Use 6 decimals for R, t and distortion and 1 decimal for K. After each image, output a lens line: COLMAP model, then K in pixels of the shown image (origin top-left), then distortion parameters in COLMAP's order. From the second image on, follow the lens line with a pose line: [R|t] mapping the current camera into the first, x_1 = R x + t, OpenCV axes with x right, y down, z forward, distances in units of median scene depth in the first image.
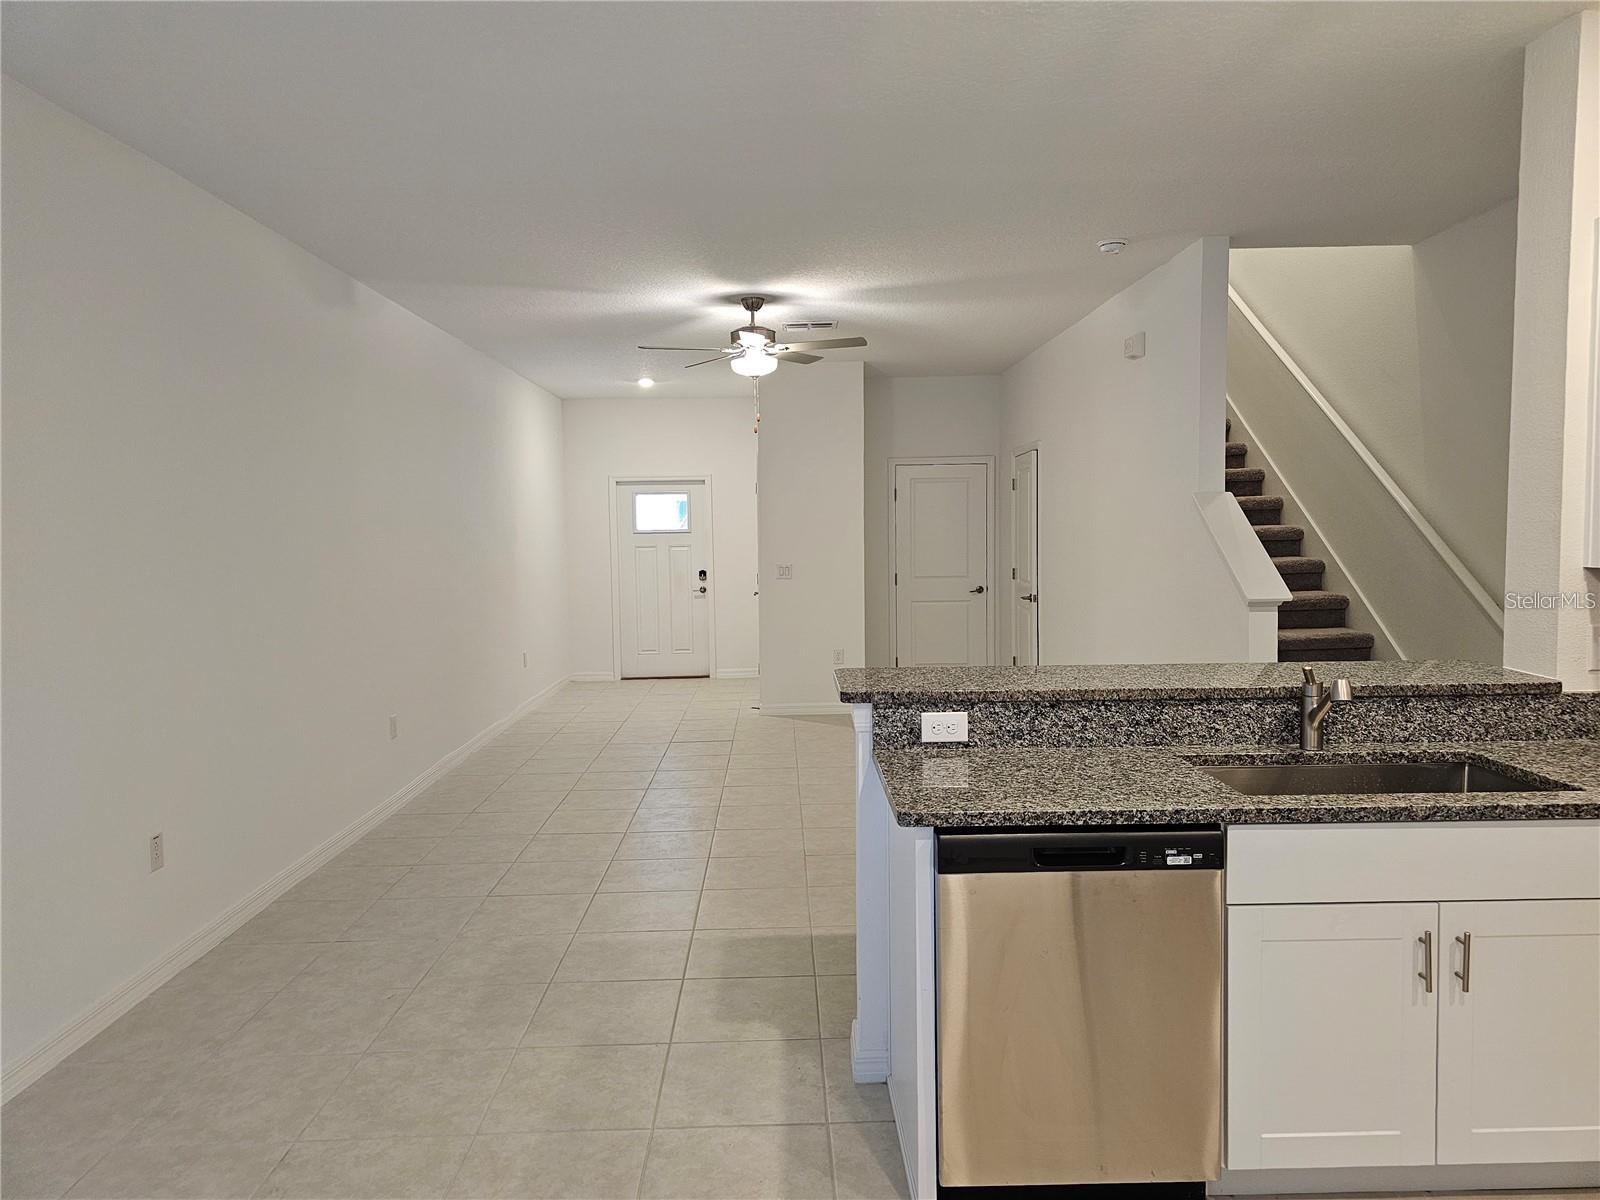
lens RADIAL K [[1071.7, 0, 811.6], [0, 1071.7, 585.7], [0, 0, 1]] dist [0.056250, -0.046582]
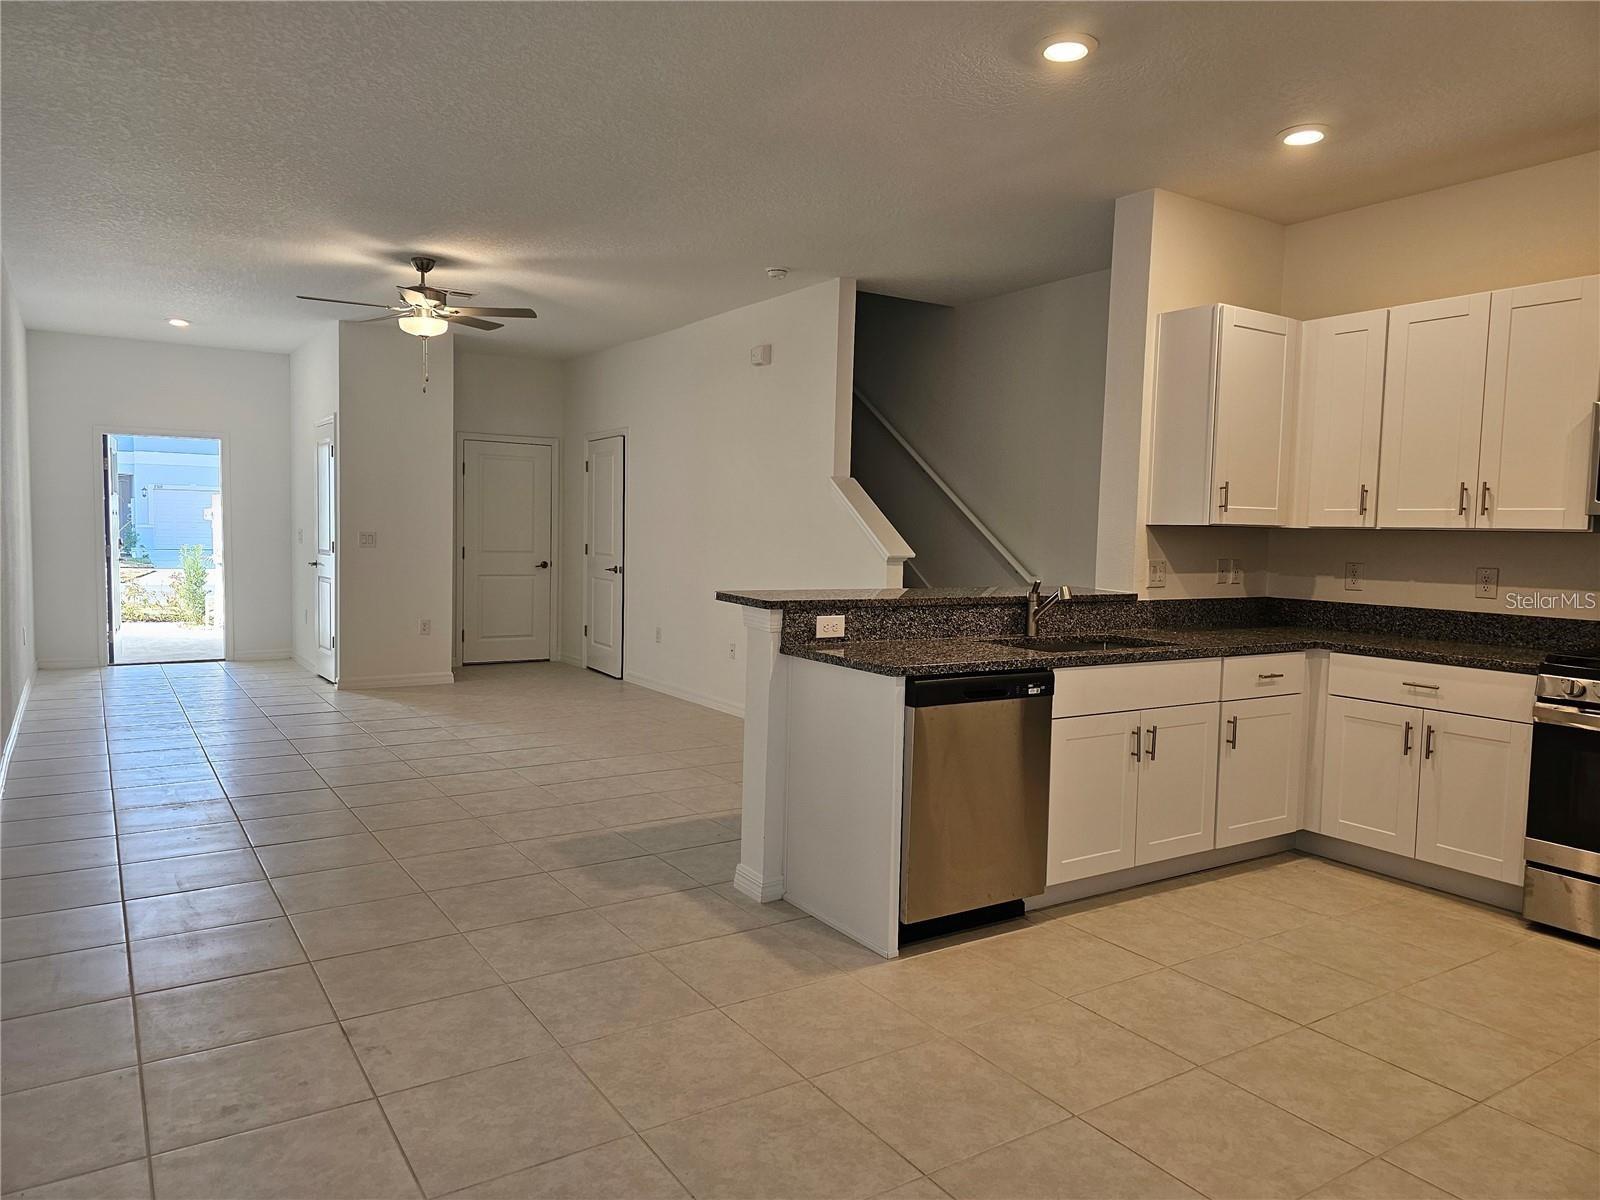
lens RADIAL K [[1071.7, 0, 802.7], [0, 1071.7, 601.8], [0, 0, 1]] dist [0.056250, -0.046582]
pose [[0.847571, -0.000940, 0.530681, -0.609902], [-0.006167, 0.999913, 0.011621, 0.085068], [-0.530646, -0.013122, 0.847492, -0.114021]]
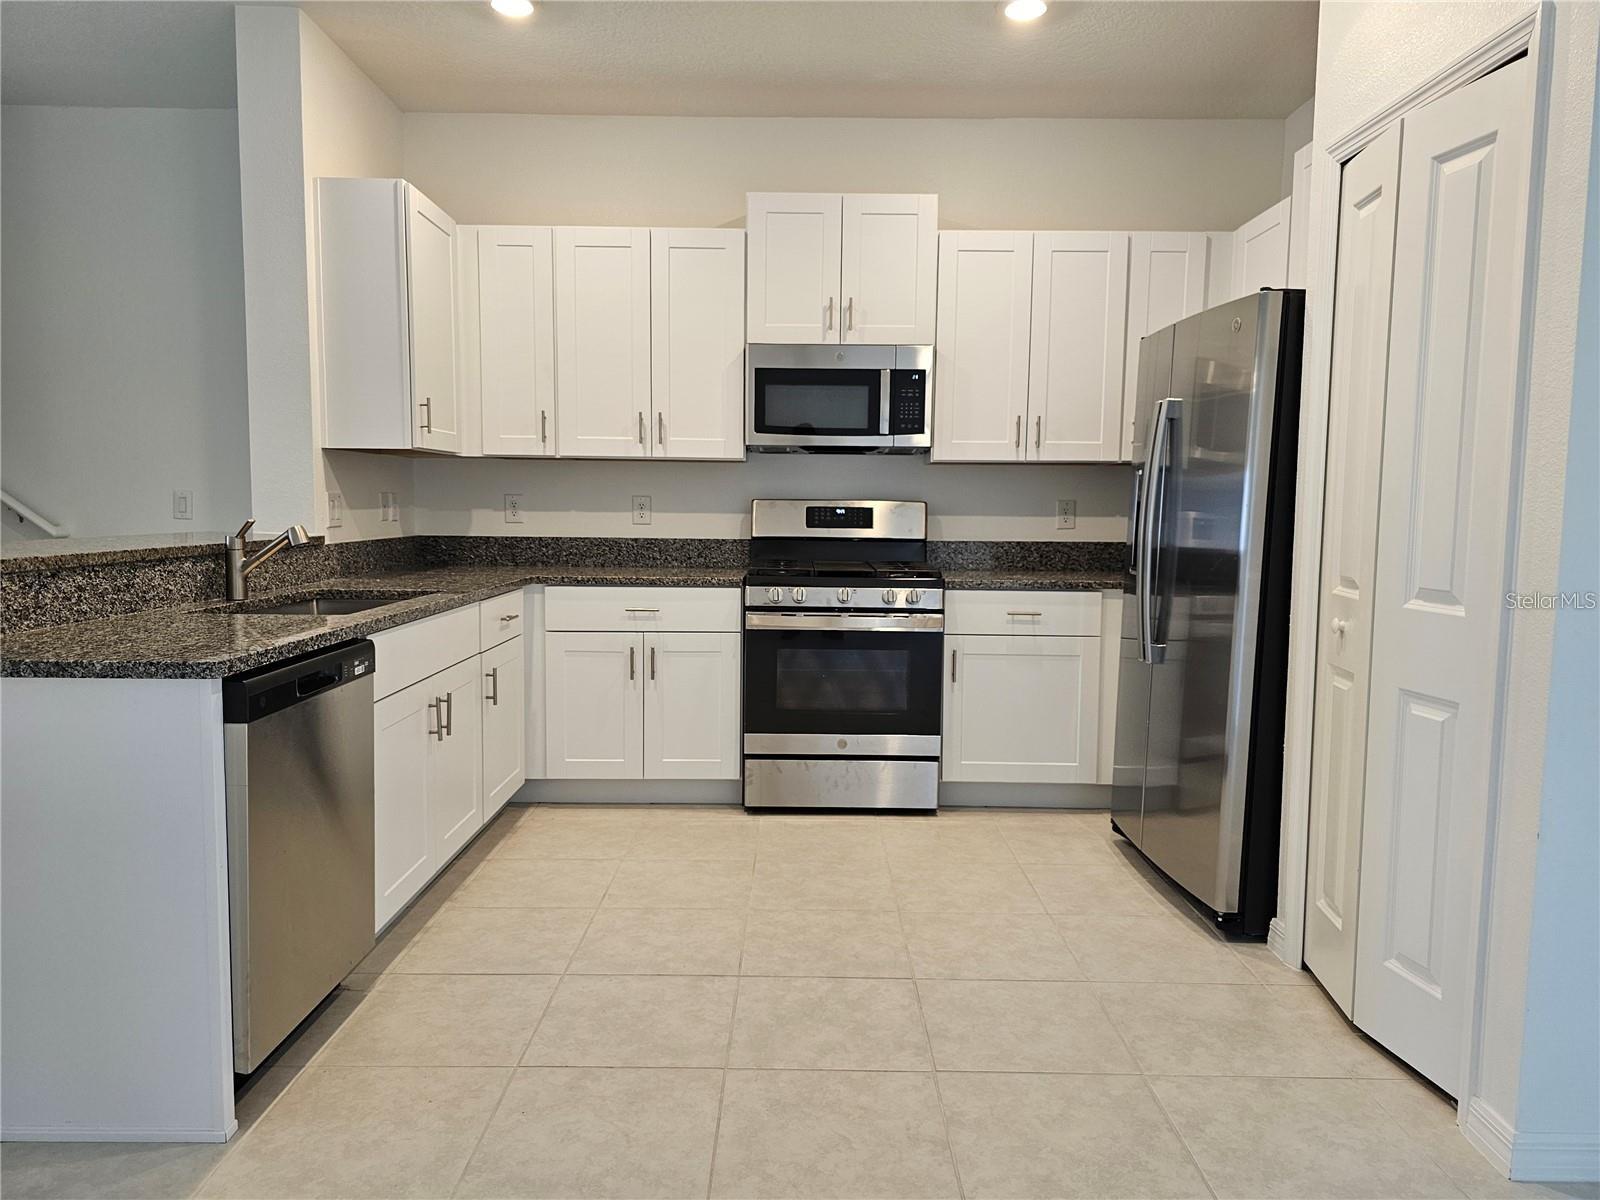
lens RADIAL K [[1071.7, 0, 792.8], [0, 1071.7, 592.4], [0, 0, 1]] dist [0.056250, -0.046582]
pose [[0.026410, -0.069569, 0.997227, -0.589596], [0.047678, 0.996528, 0.068258, 0.094641], [-0.998514, 0.045743, 0.029635, 0.408956]]
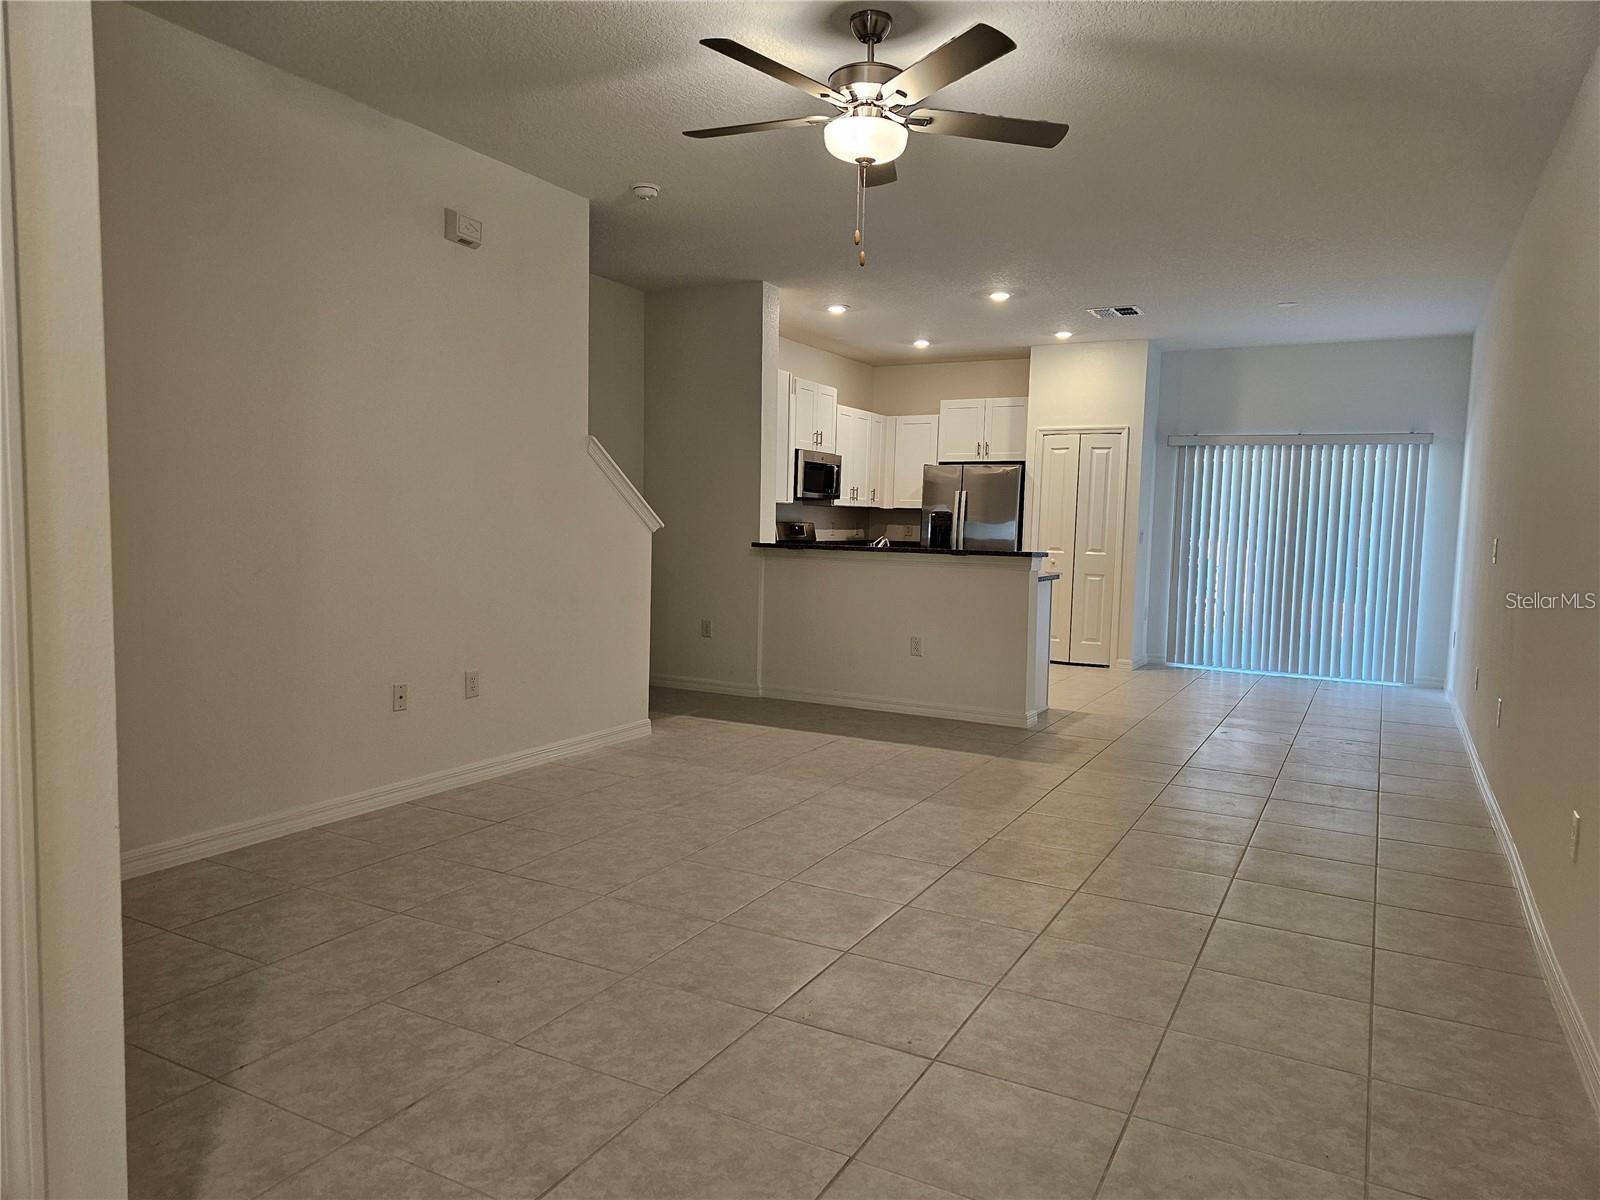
lens RADIAL K [[1071.7, 0, 791.3], [0, 1071.7, 596.6], [0, 0, 1]] dist [0.056250, -0.046582]
pose [[-0.859418, -0.040676, 0.509654, -0.677095], [0.021201, 0.993137, 0.115015, -0.083257], [-0.510834, 0.109651, -0.852658, 3.224854]]
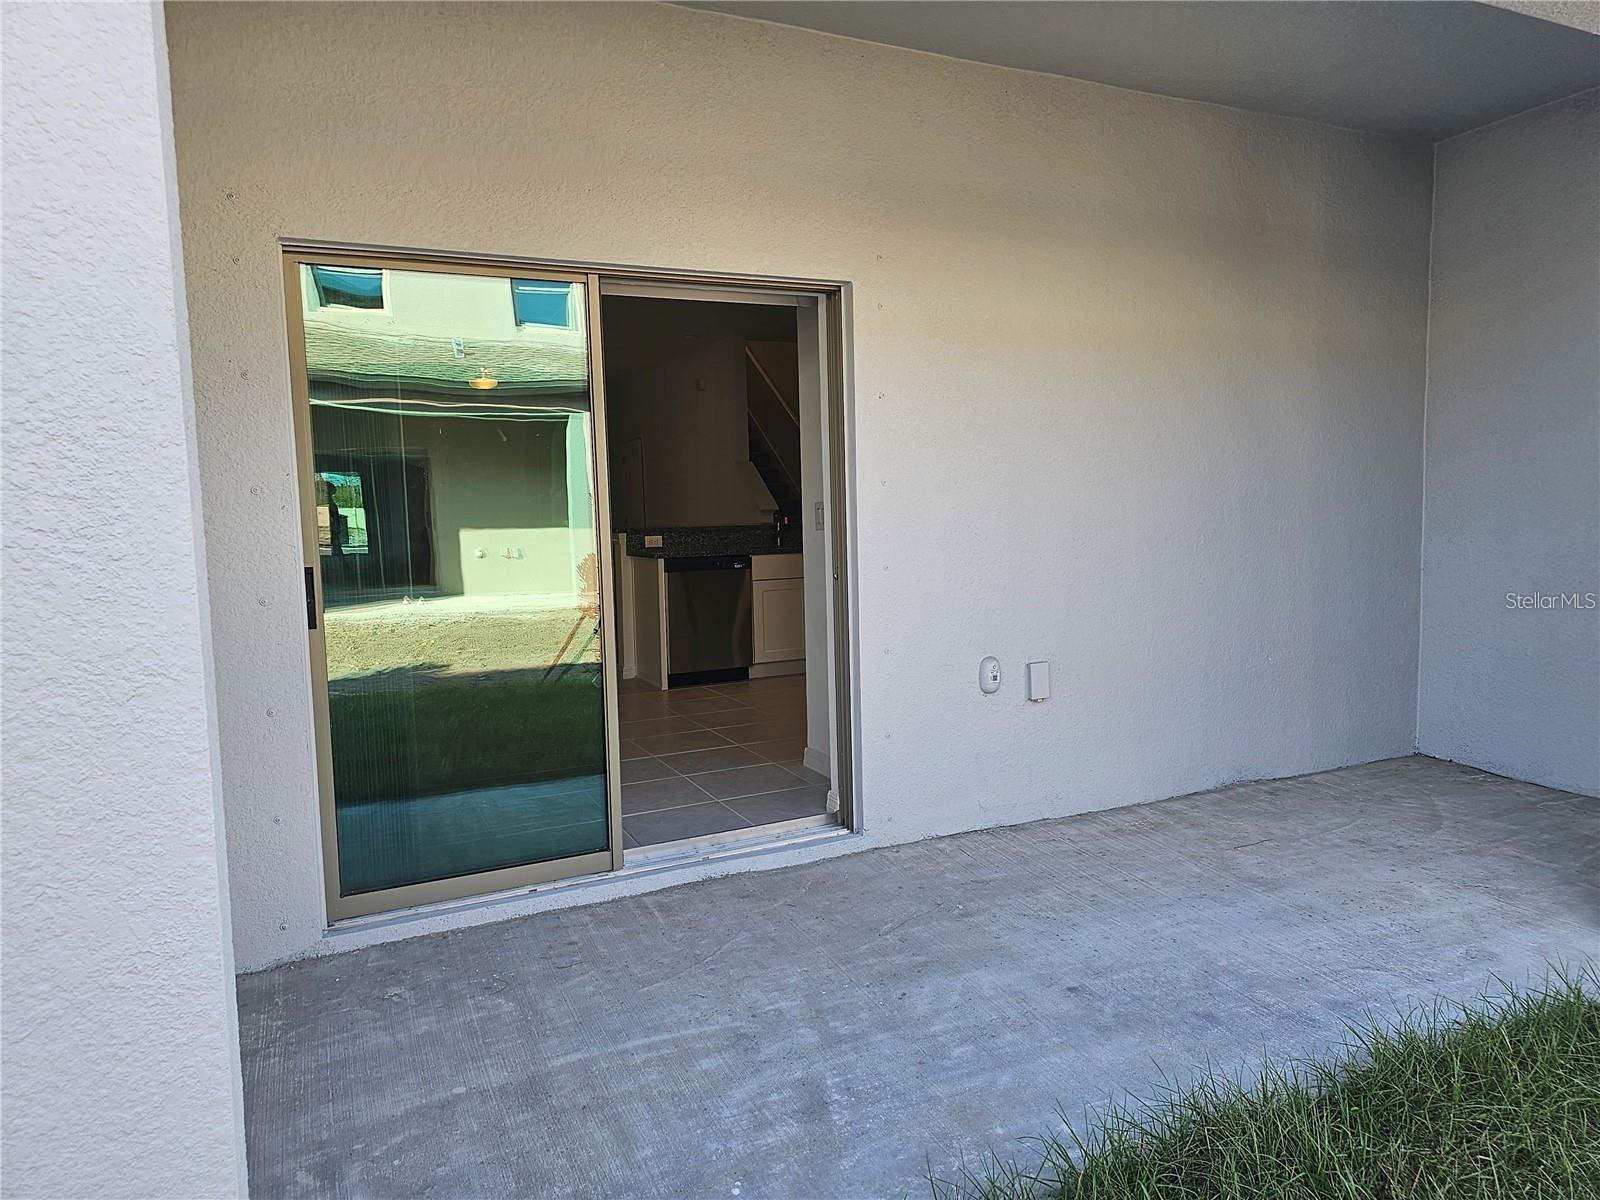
lens RADIAL K [[1071.7, 0, 811.1], [0, 1071.7, 602.3], [0, 0, 1]] dist [0.056250, -0.046582]
pose [[0.913376, -0.048020, 0.404275, -0.605647], [0.038400, 0.998754, 0.031874, 0.211419], [-0.405302, -0.013589, 0.914082, -1.605760]]
